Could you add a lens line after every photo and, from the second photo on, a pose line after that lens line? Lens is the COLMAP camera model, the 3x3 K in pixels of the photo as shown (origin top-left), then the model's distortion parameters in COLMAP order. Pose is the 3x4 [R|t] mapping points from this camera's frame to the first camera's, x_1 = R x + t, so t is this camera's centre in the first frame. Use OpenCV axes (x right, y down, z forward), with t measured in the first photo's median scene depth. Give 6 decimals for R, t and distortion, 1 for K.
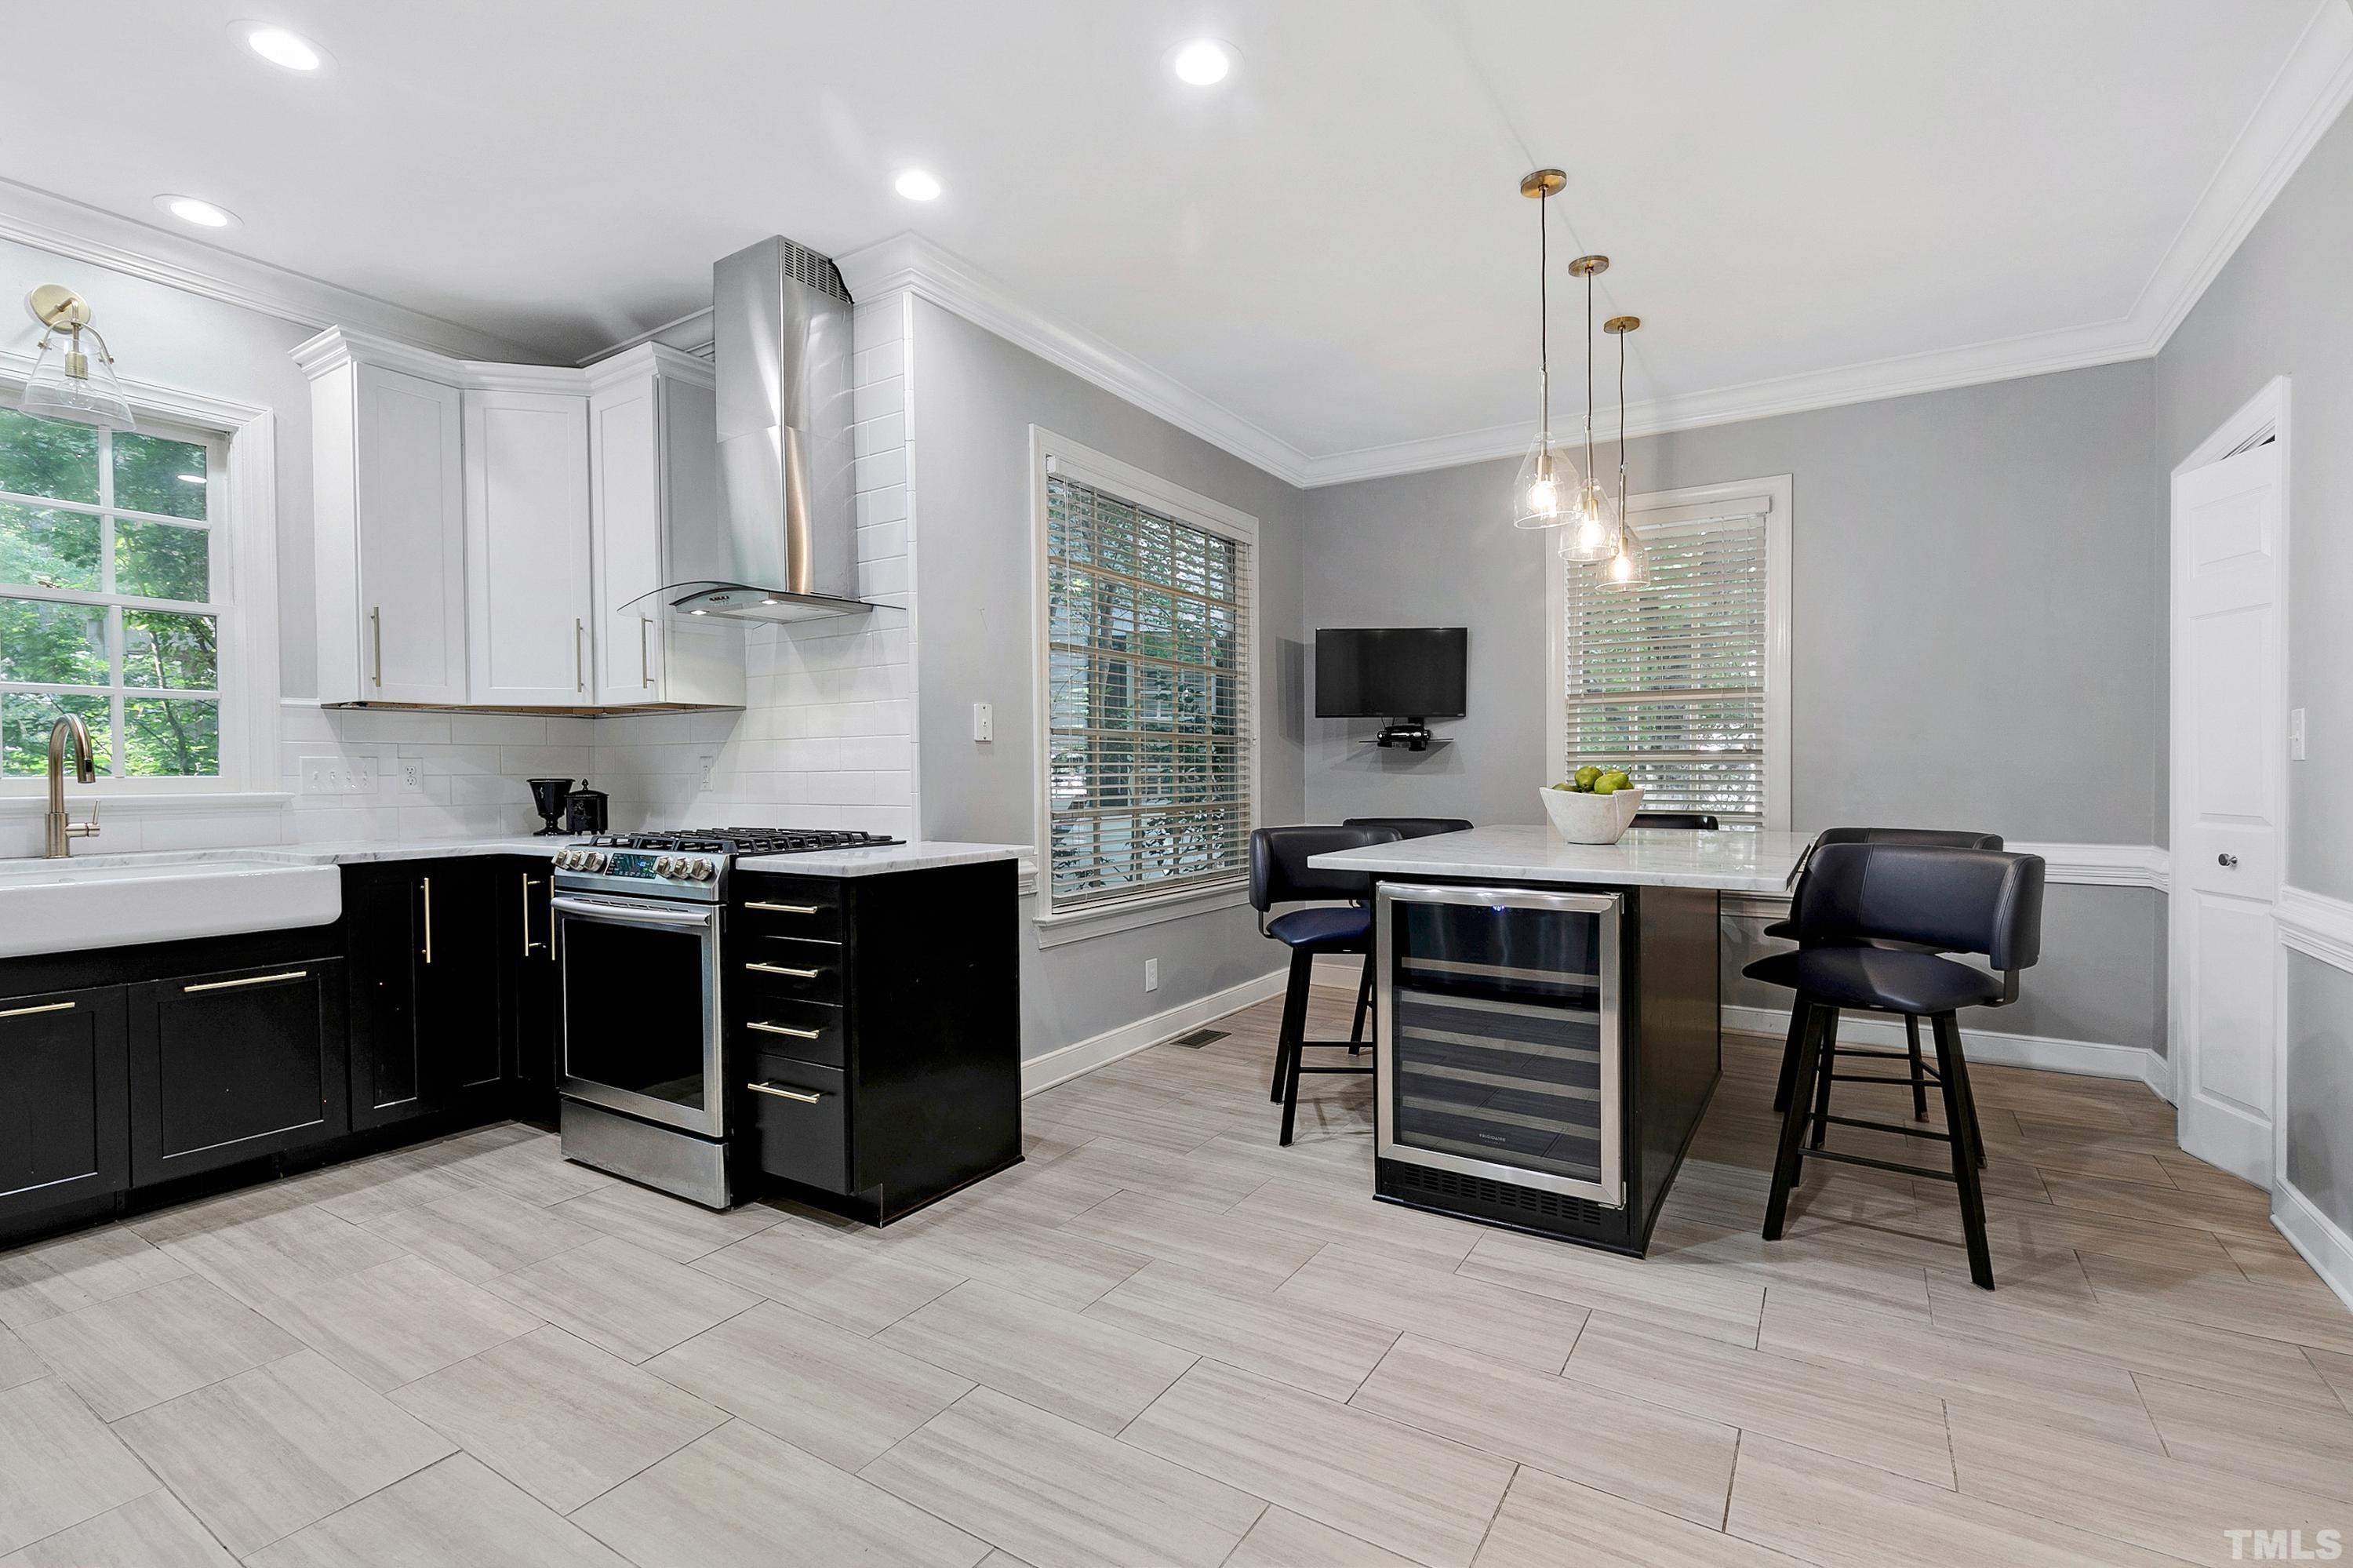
lens RADIAL K [[1067.4, 0, 1168.4], [0, 1067.4, 790.7], [0, 0, 1]] dist [0.006995, 0.000178]
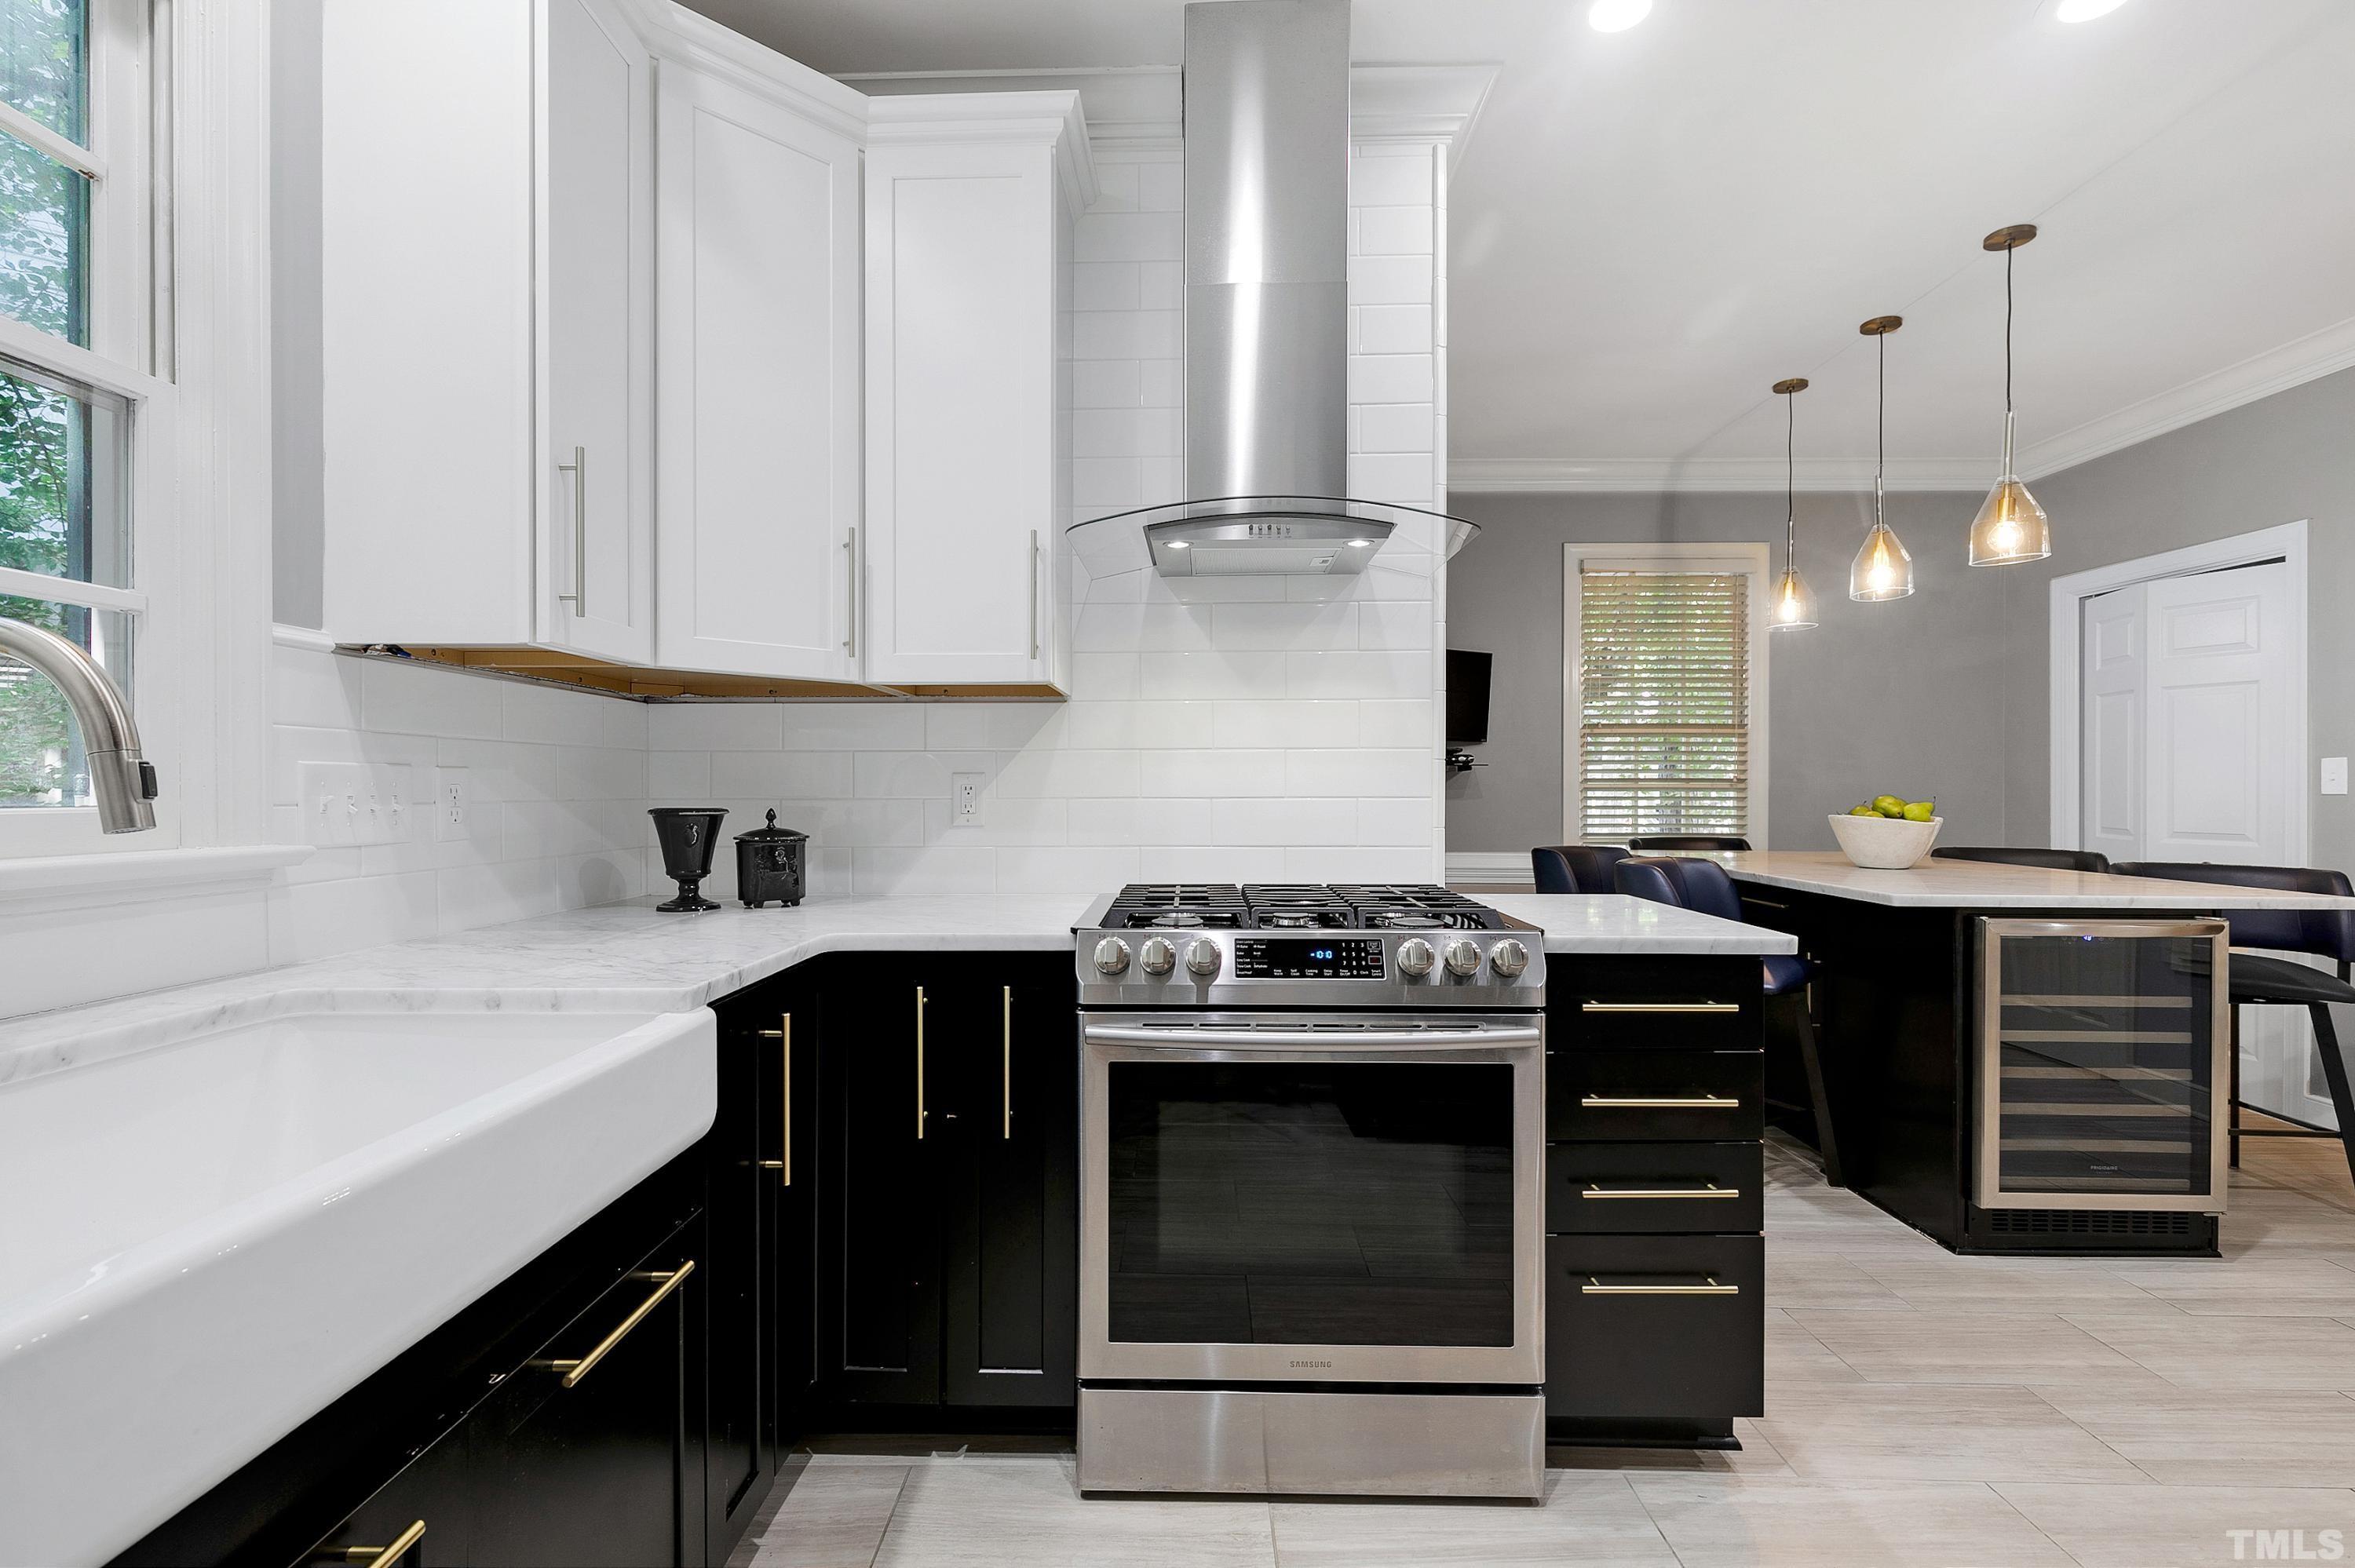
lens RADIAL K [[1068.1, 0, 1169.4], [0, 1068.1, 790.7], [0, 0, 1]] dist [0.006995, 0.000178]
pose [[0.853435, 0.005880, 0.521166, -0.847560], [0.003418, 0.999852, -0.016878, -0.012959], [-0.521188, 0.016186, 0.853289, 0.515514]]
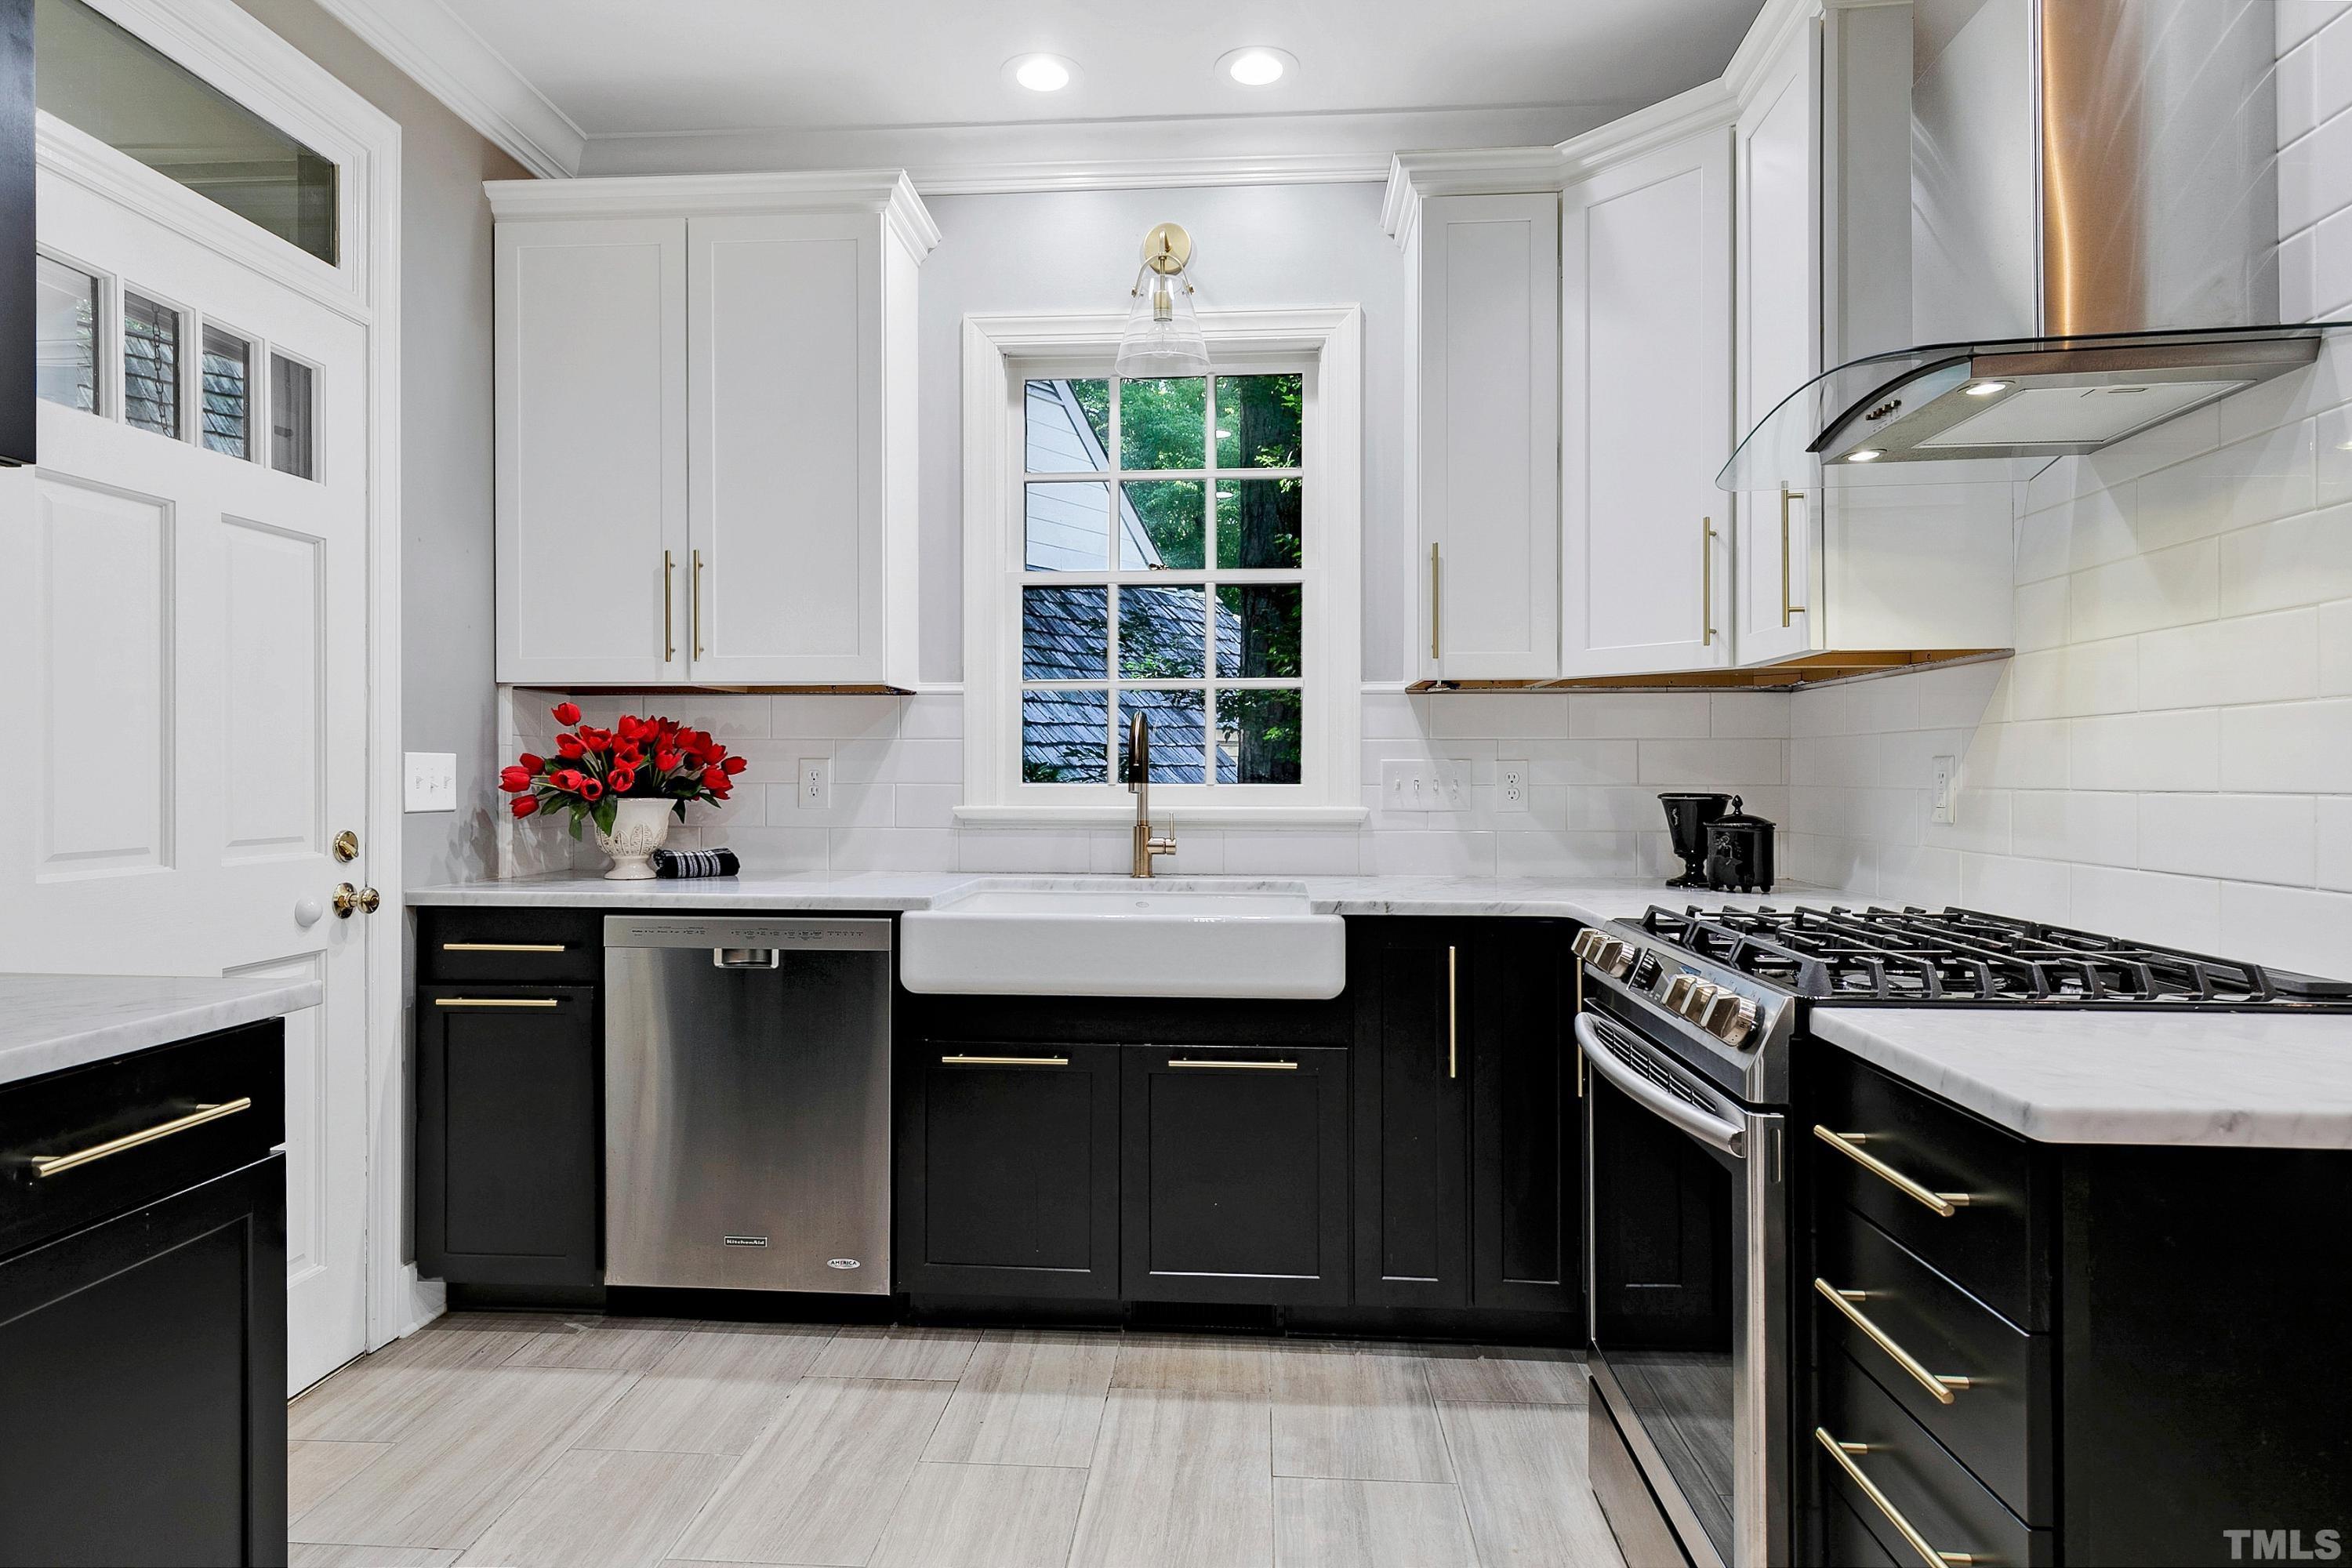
lens RADIAL K [[1348.6, 0, 1163.7], [0, 1348.6, 771.7], [0, 0, 1]] dist [0.006175, 0.001171]
pose [[0.470918, 0.005856, -0.882158, -0.058283], [-0.021057, 0.999768, -0.004604, -0.017848], [0.881926, 0.020744, 0.470932, 0.486830]]
